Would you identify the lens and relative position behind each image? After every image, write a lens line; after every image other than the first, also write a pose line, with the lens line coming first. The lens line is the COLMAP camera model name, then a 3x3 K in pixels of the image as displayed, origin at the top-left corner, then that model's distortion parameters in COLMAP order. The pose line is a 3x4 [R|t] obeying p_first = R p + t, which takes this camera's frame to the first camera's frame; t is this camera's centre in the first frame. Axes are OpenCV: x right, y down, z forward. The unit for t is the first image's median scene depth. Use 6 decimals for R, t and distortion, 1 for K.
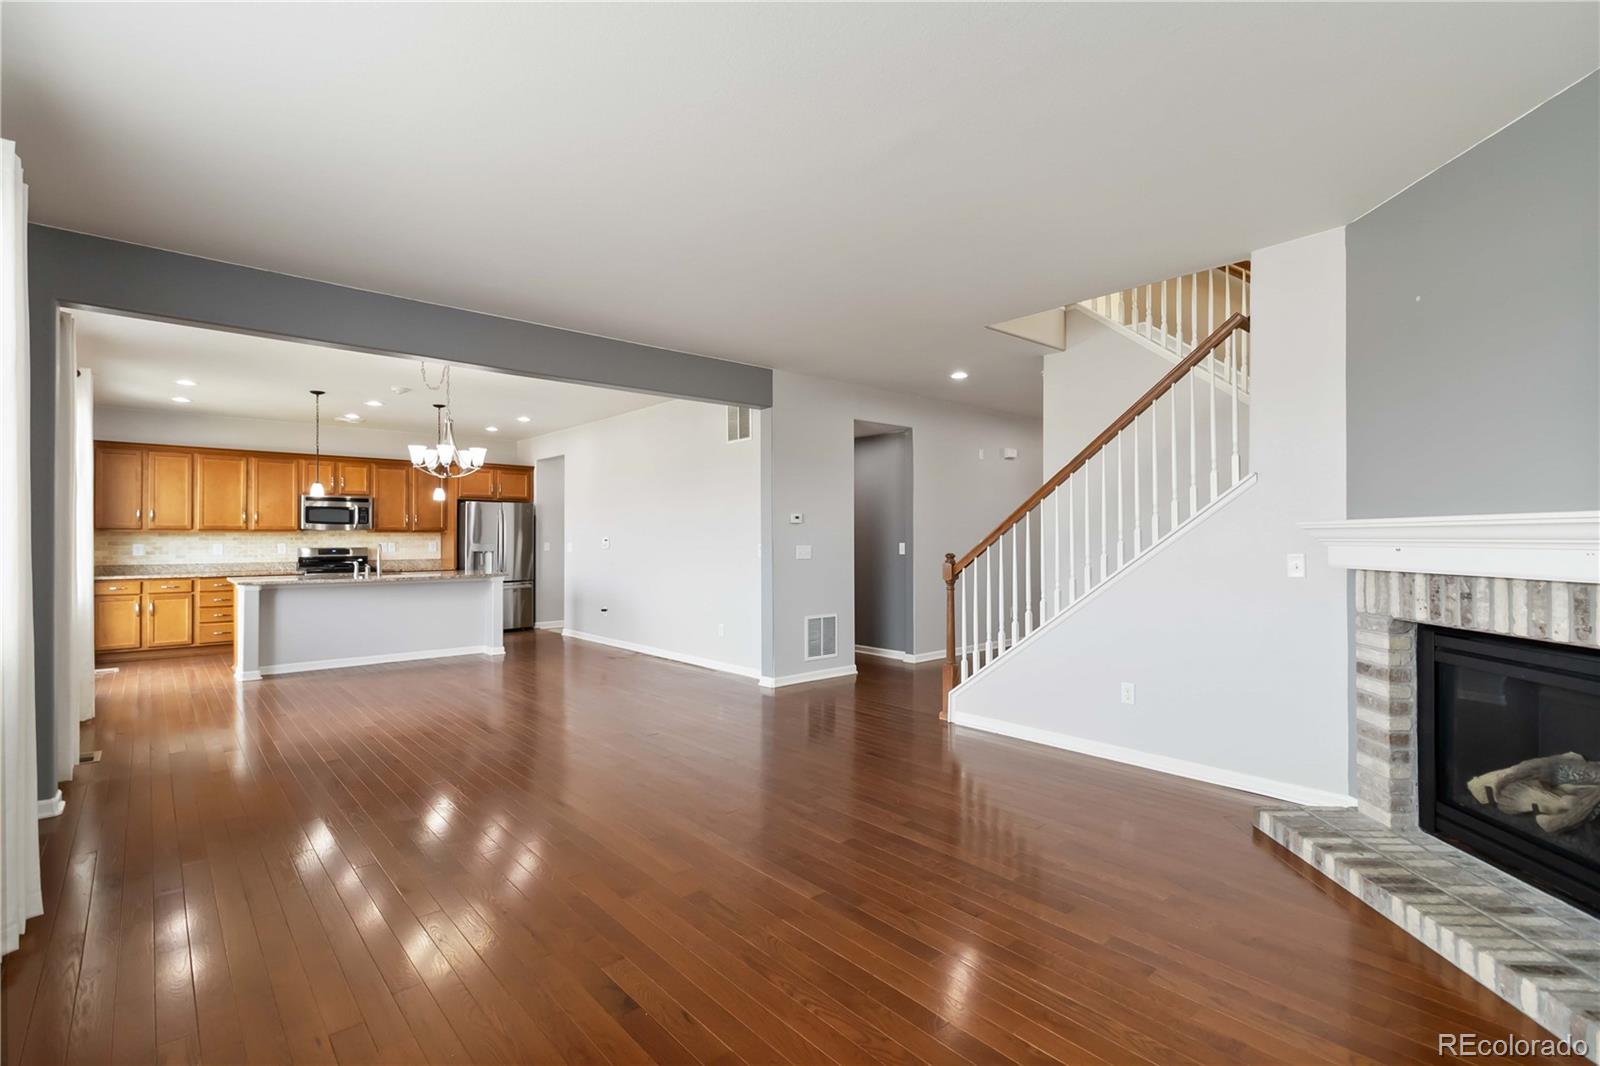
lens RADIAL K [[742.2, 0, 803.4], [0, 742.2, 534.8], [0, 0, 1]] dist [0.003482, 0.000906]
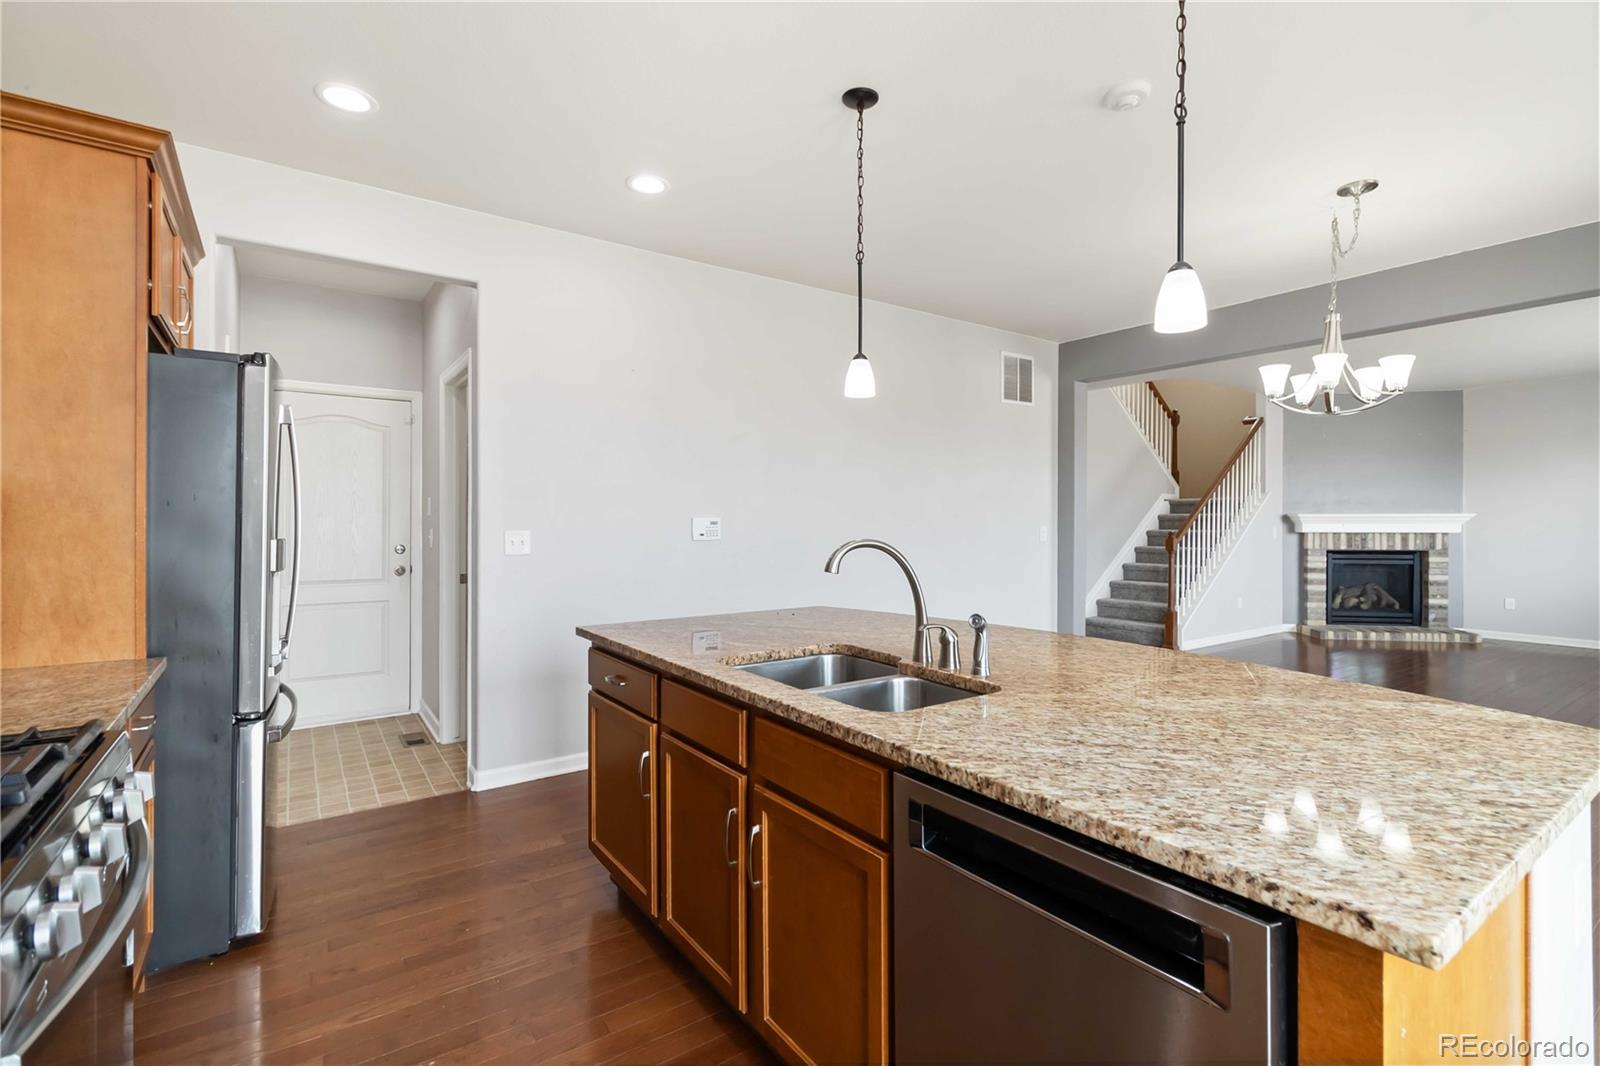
lens RADIAL K [[742.2, 0, 812.5], [0, 742.2, 523.4], [0, 0, 1]] dist [0.003482, 0.000906]
pose [[0.103015, -0.003570, 0.994673, -2.159620], [-0.007046, 0.999966, 0.004318, 0.015807], [-0.994655, -0.007453, 0.102986, 2.620758]]
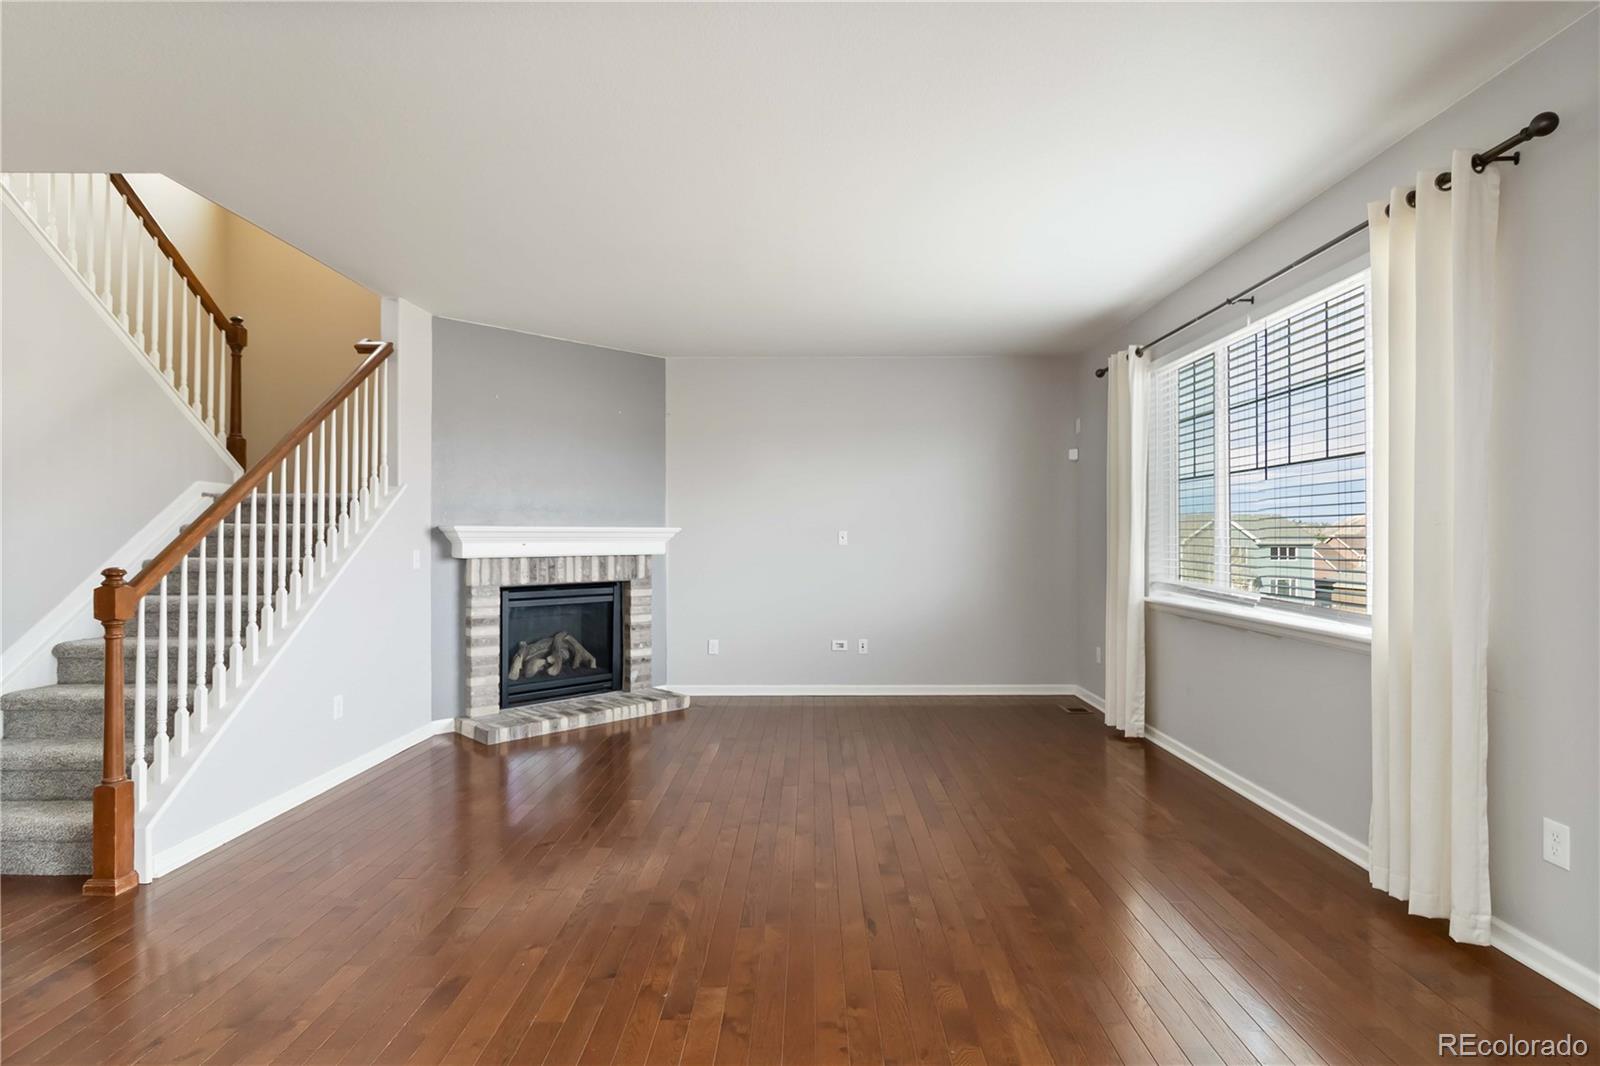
lens RADIAL K [[782.3, 0, 796.3], [0, 782.3, 530.0], [0, 0, 1]] dist [-0.004987, -0.000250]
pose [[-0.739766, 0.006046, 0.672837, -0.870568], [-0.003692, 0.999908, -0.013044, 0.007485], [-0.672854, -0.012134, -0.739676, 1.846938]]
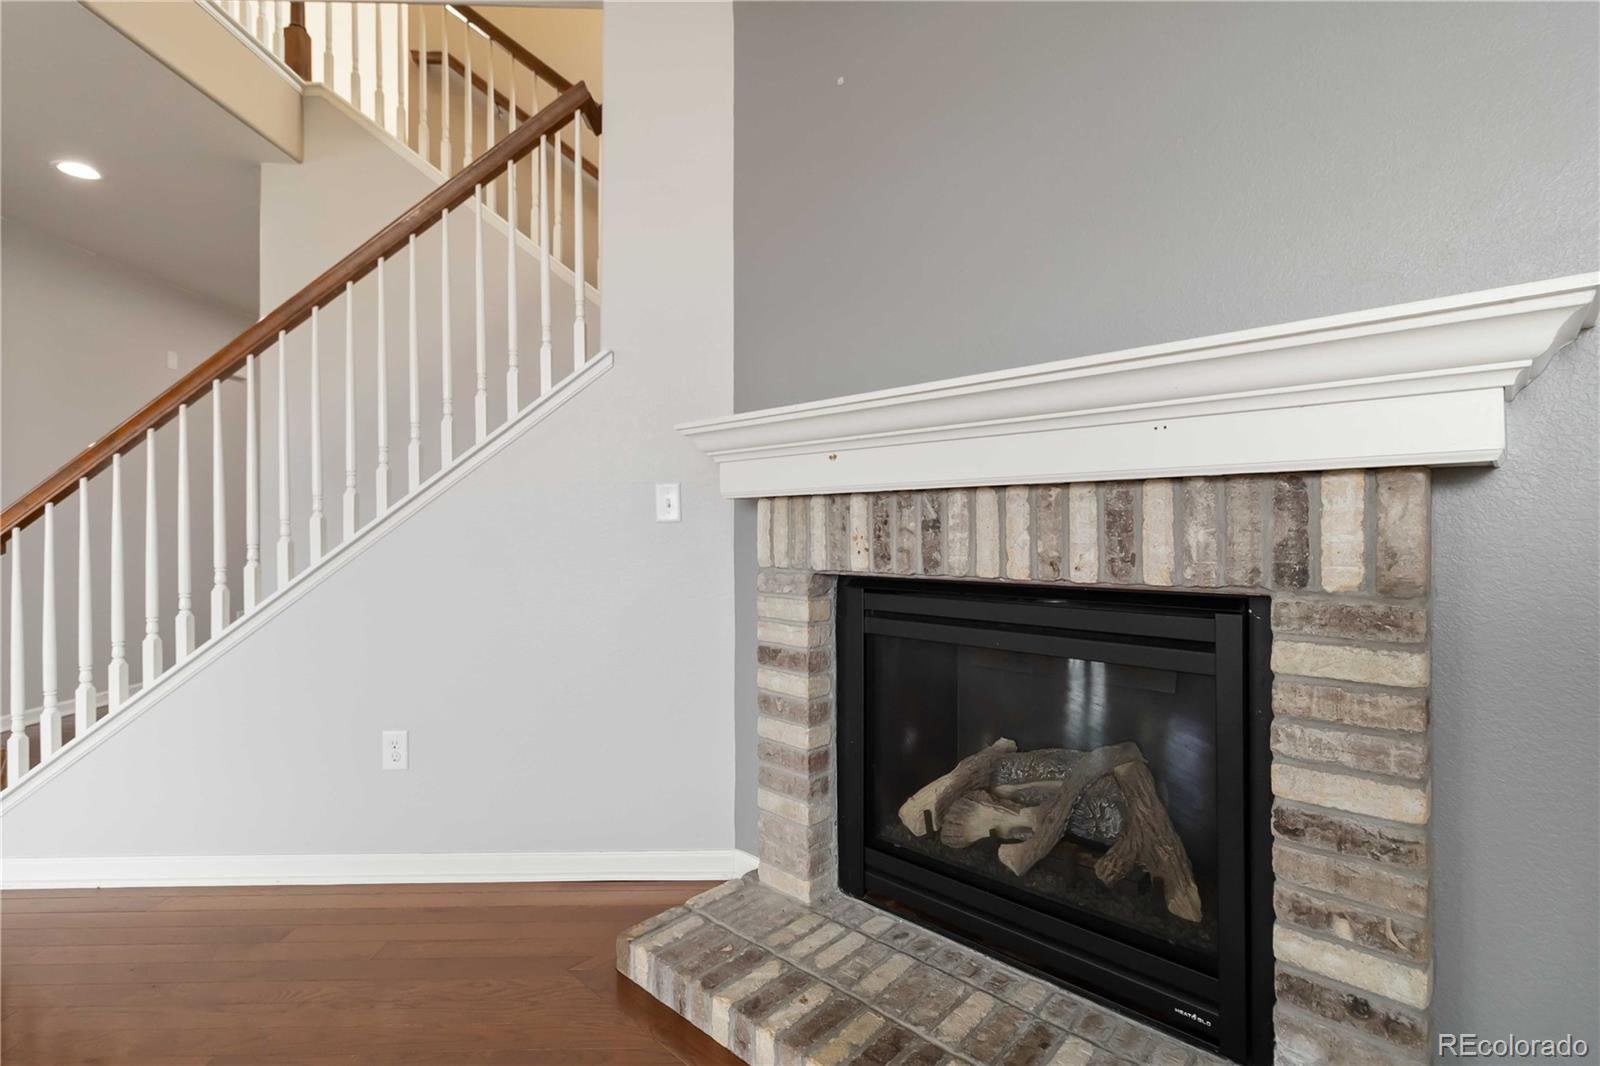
lens RADIAL K [[742.2, 0, 809.0], [0, 742.2, 533.8], [0, 0, 1]] dist [0.003482, 0.000906]
pose [[0.647547, -0.001707, 0.762024, 0.309535], [-0.002441, 0.999988, 0.004314, 0.077089], [-0.762022, -0.004654, 0.647535, 0.594903]]
